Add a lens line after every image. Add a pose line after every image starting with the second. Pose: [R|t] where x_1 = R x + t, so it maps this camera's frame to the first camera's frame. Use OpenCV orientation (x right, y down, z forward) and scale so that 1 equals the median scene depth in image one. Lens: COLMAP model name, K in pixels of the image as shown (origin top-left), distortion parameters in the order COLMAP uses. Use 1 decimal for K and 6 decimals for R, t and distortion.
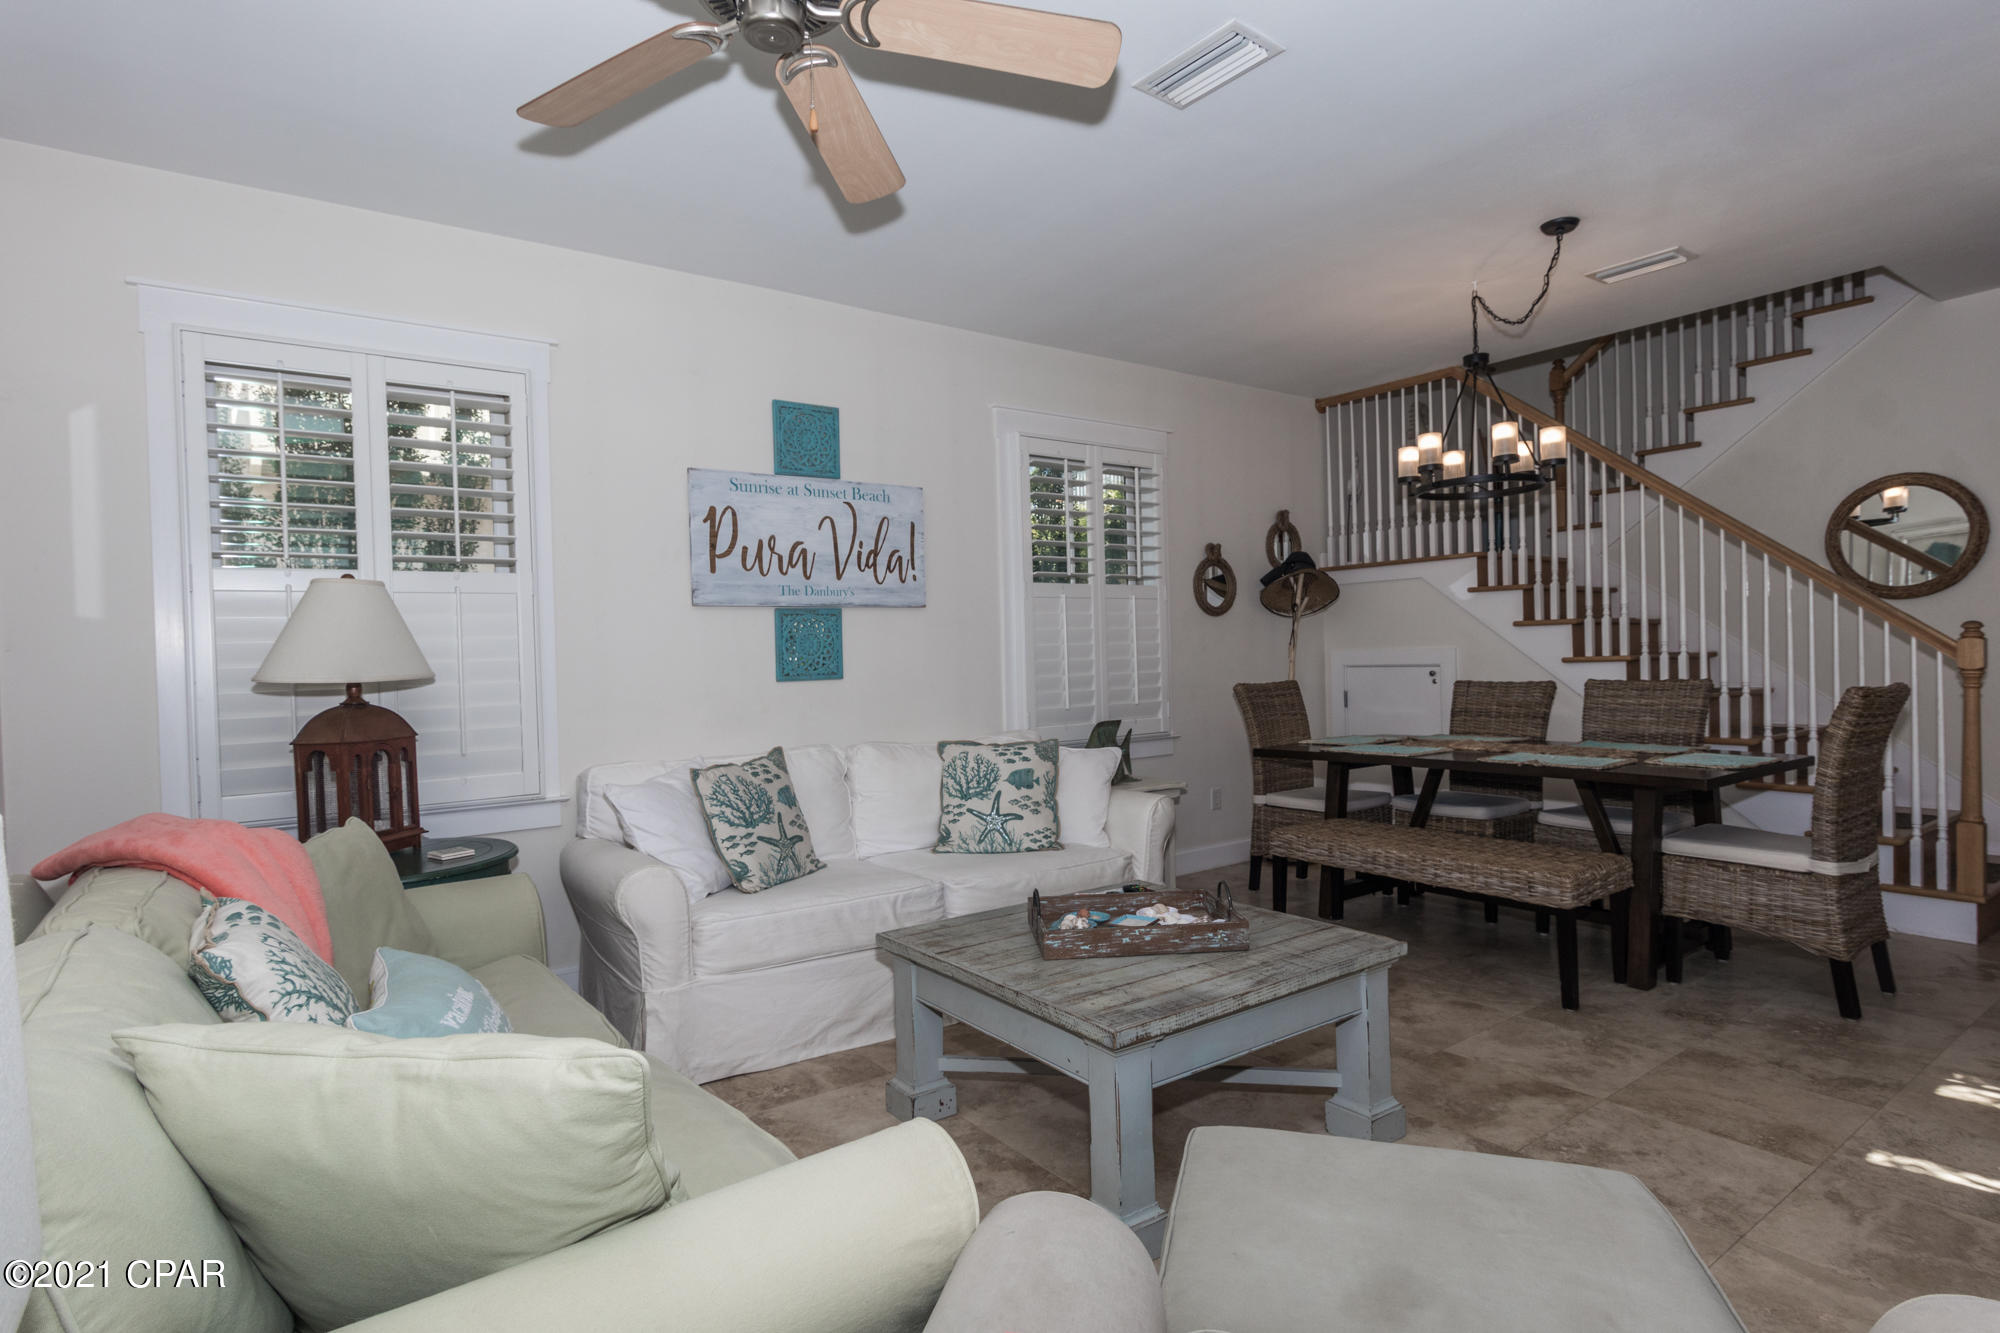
lens RADIAL K [[1017.1, 0, 1000.0], [0, 1017.1, 666.5], [0, 0, 1]] dist [0.005195, -0.000442]
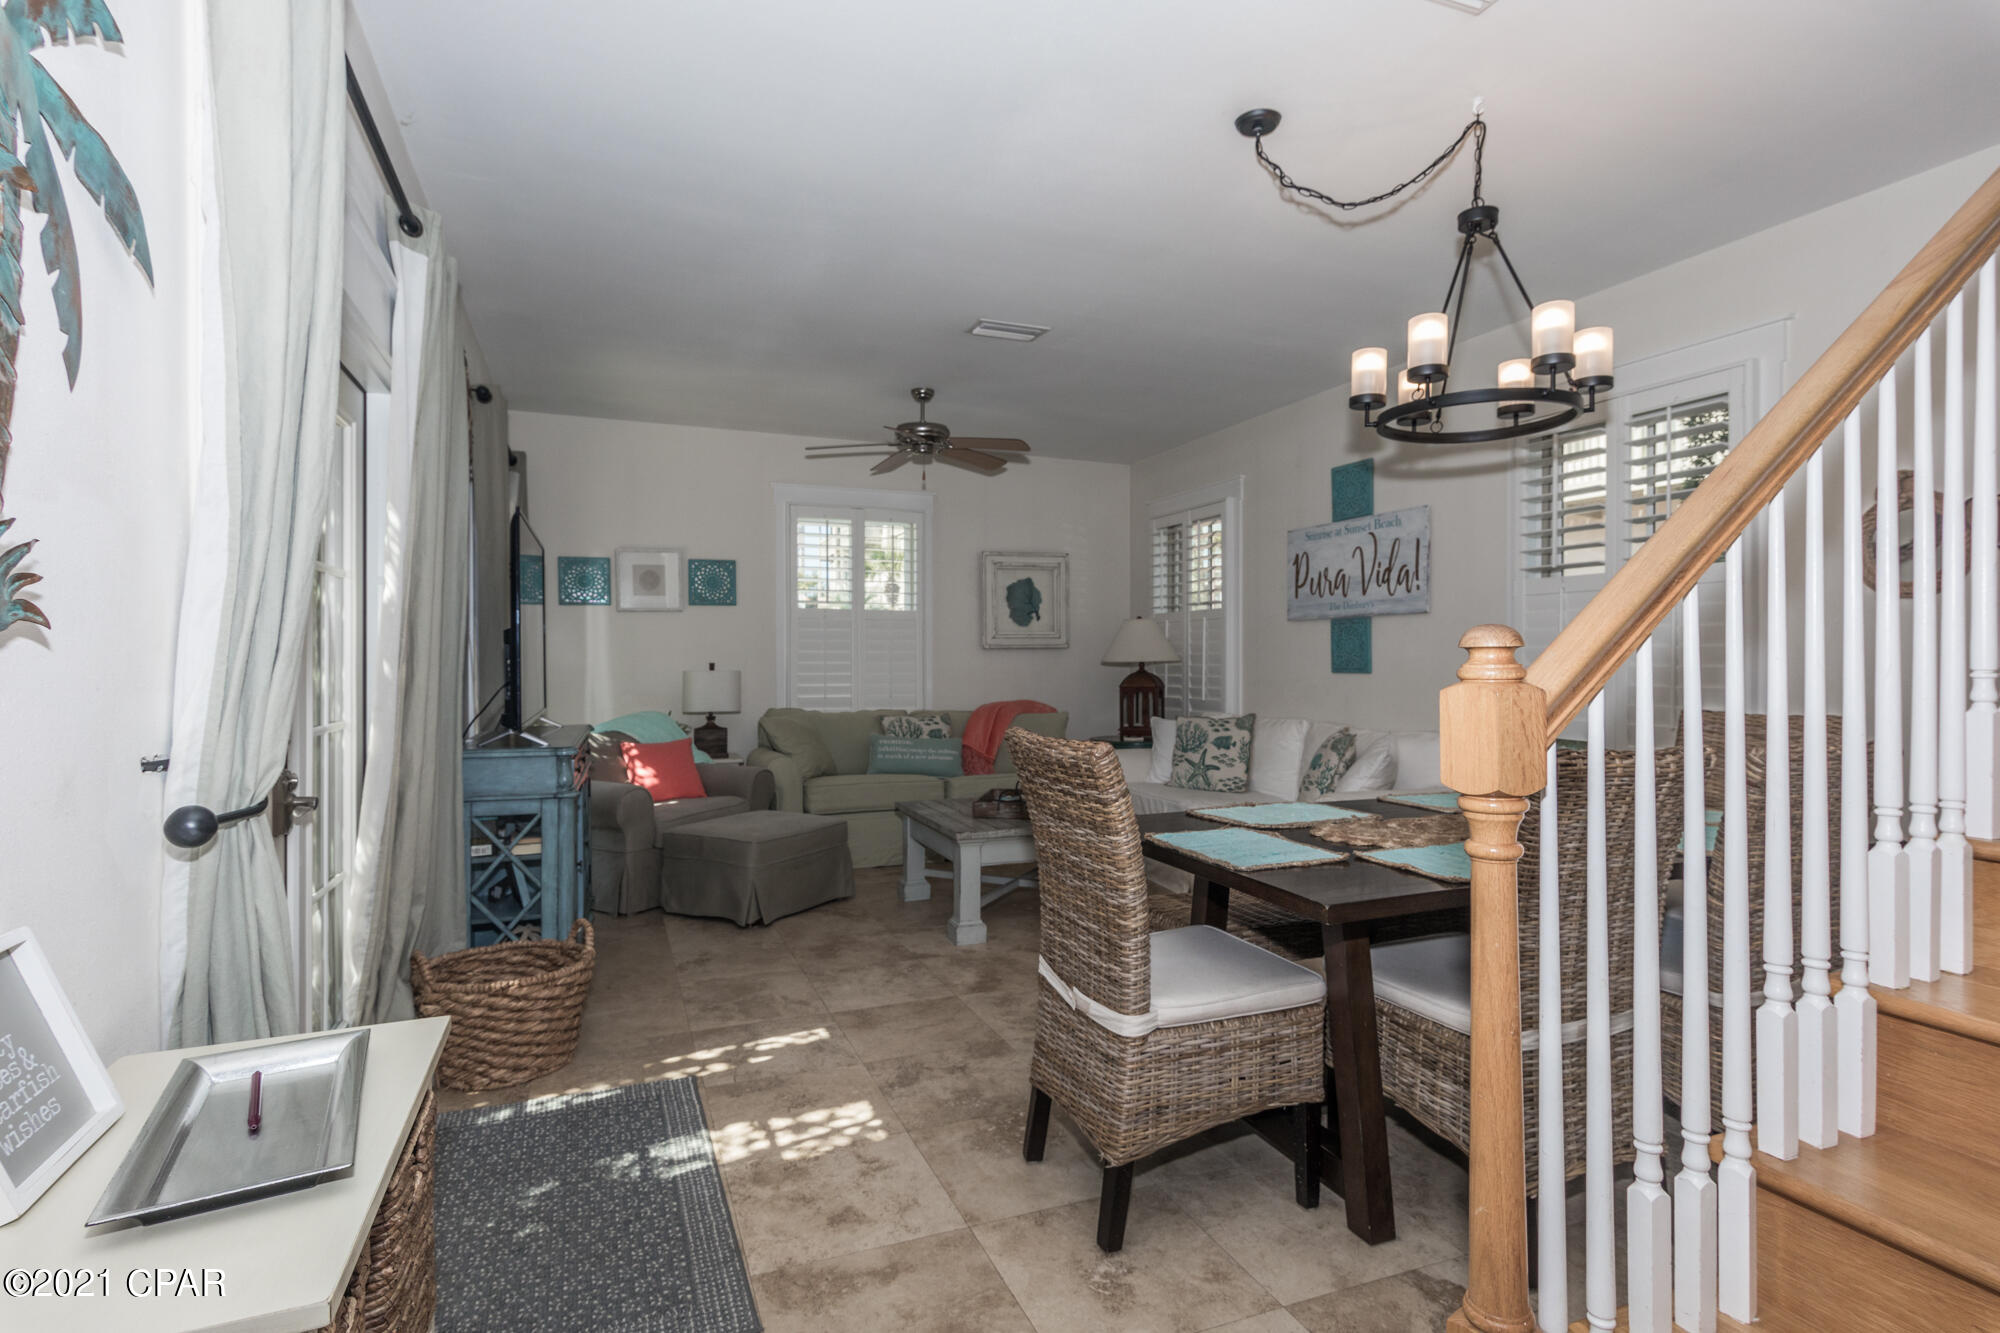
lens RADIAL K [[989.0, 0, 993.6], [0, 989.0, 666.6], [0, 0, 1]] dist [0.003151, -0.001888]
pose [[-0.248130, 0.035141, -0.968089, 1.211239], [-0.003549, 0.999302, 0.037184, -0.042374], [0.968720, 0.012662, -0.247832, 0.899746]]
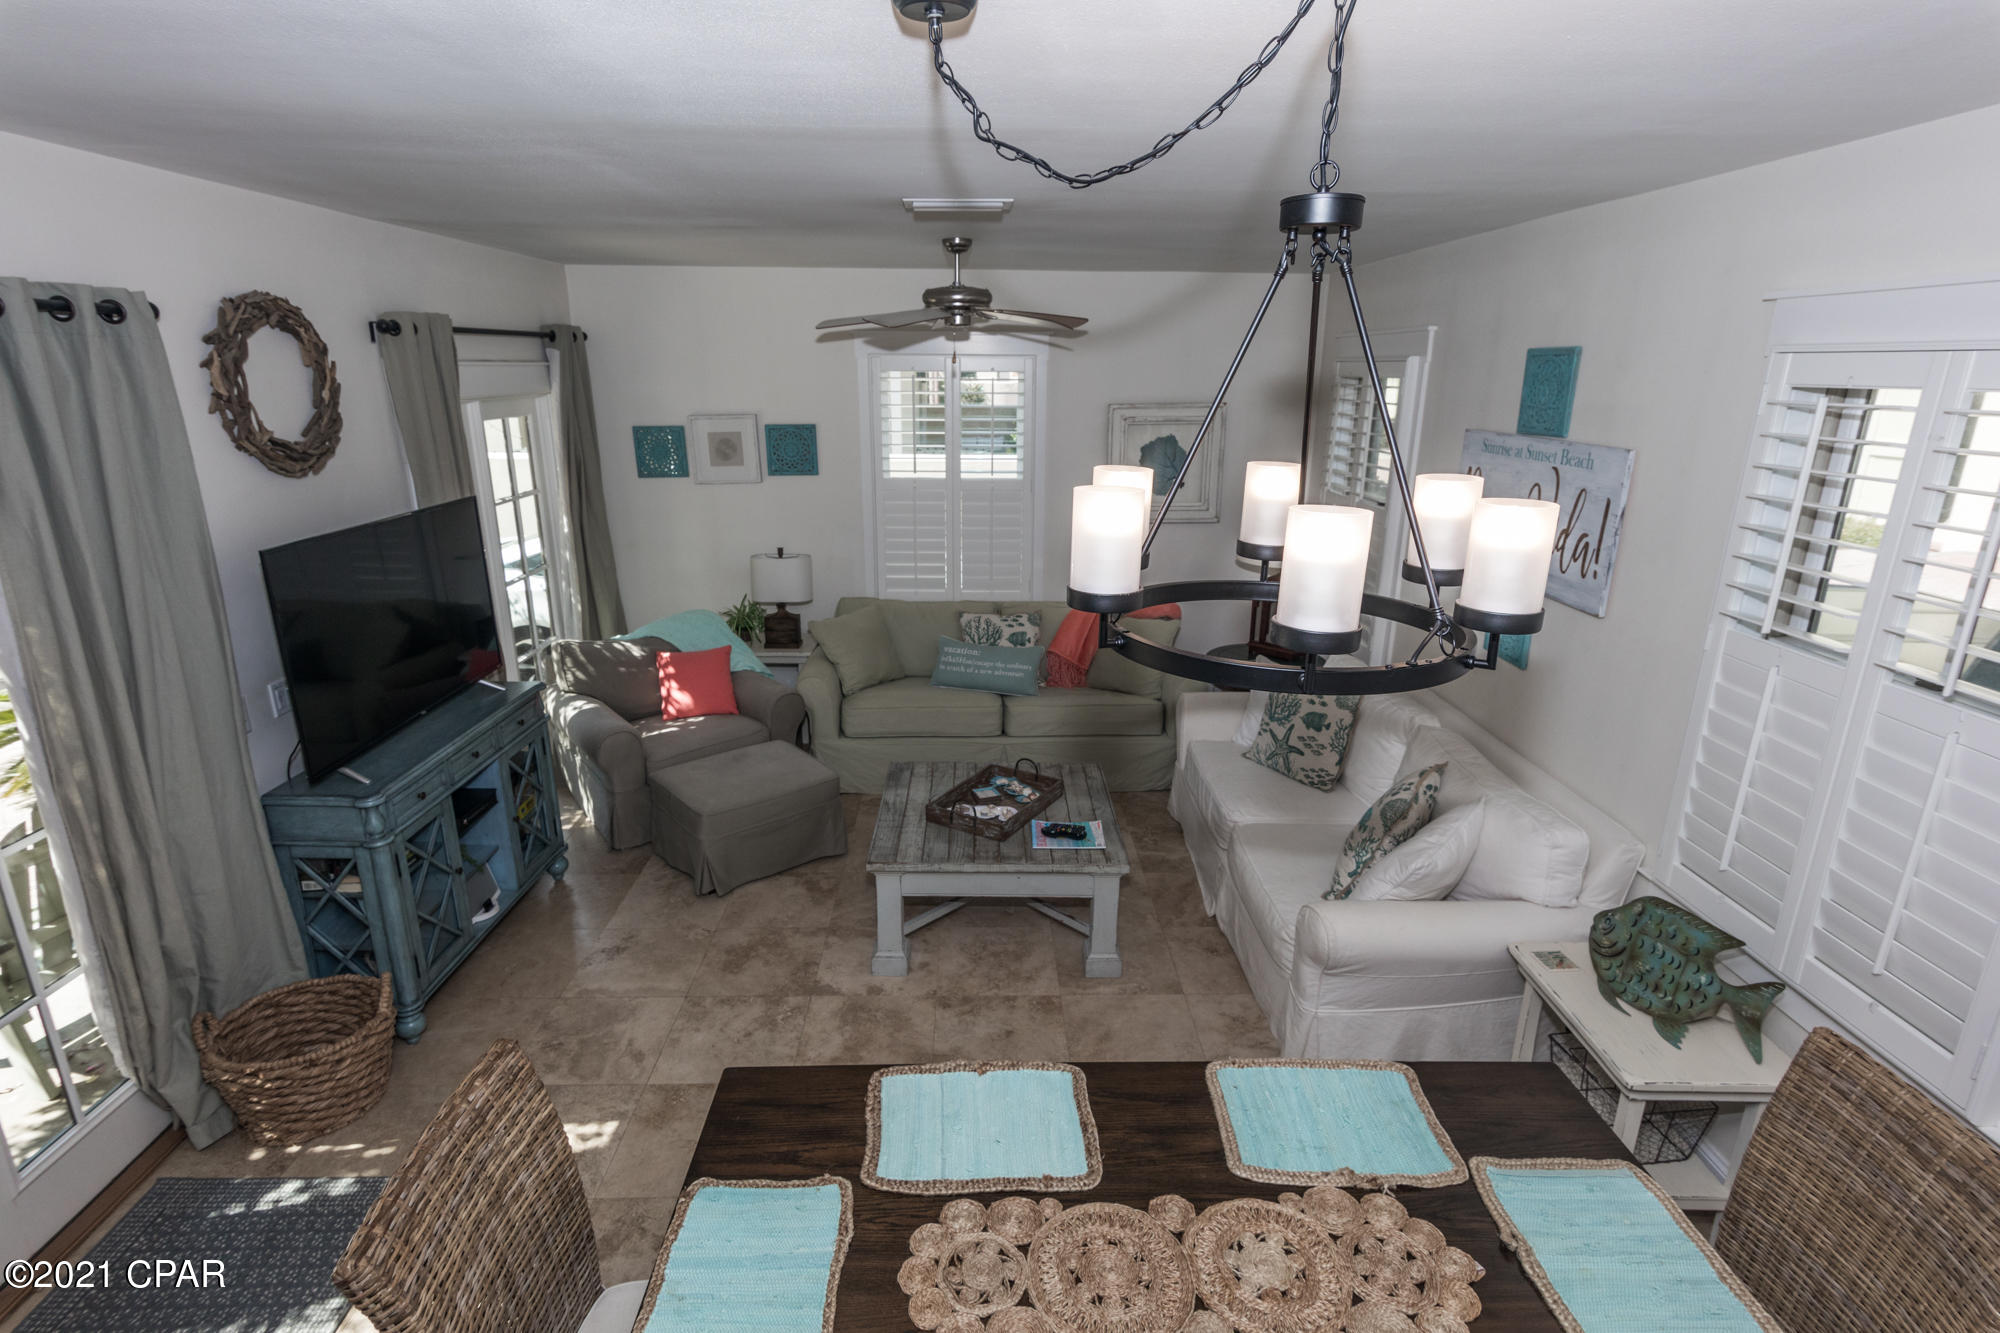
lens RADIAL K [[989.0, 0, 993.6], [0, 989.0, 666.6], [0, 0, 1]] dist [0.003151, -0.001888]
pose [[-0.573518, 0.263149, -0.775777, 0.813808], [0.001666, 0.947374, 0.320124, -0.279983], [0.819191, 0.182305, -0.543774, 1.150894]]
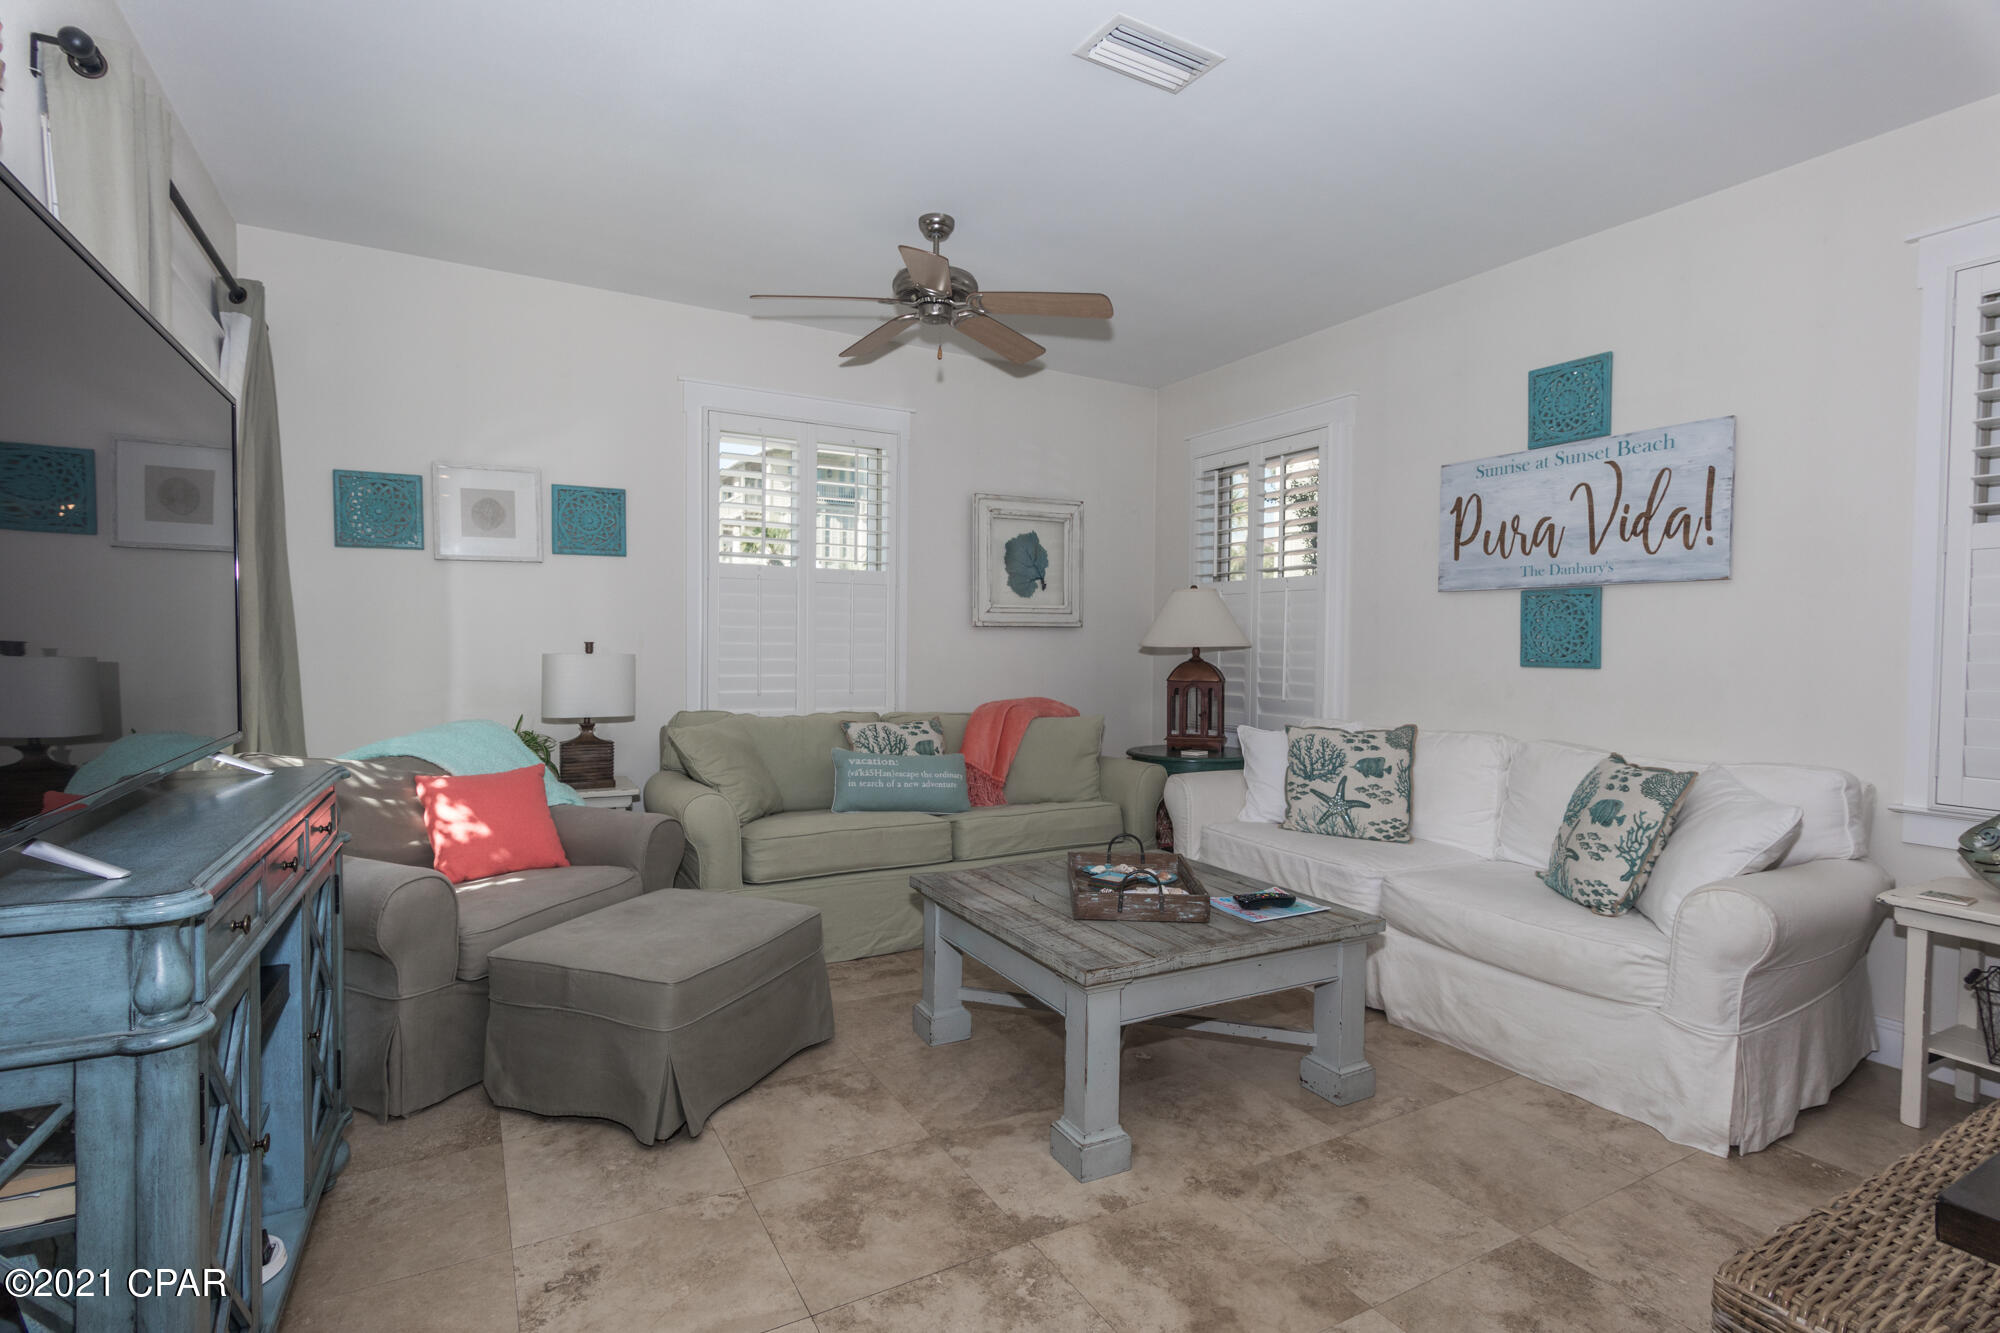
lens RADIAL K [[961.4, 0, 993.9], [0, 961.4, 667.6], [0, 0, 1]] dist [0.004052, -0.000885]
pose [[-0.120279, 0.053617, -0.991291, 0.755383], [-0.019227, 0.998227, 0.056325, -0.026391], [0.992554, 0.025835, -0.119035, 0.621668]]
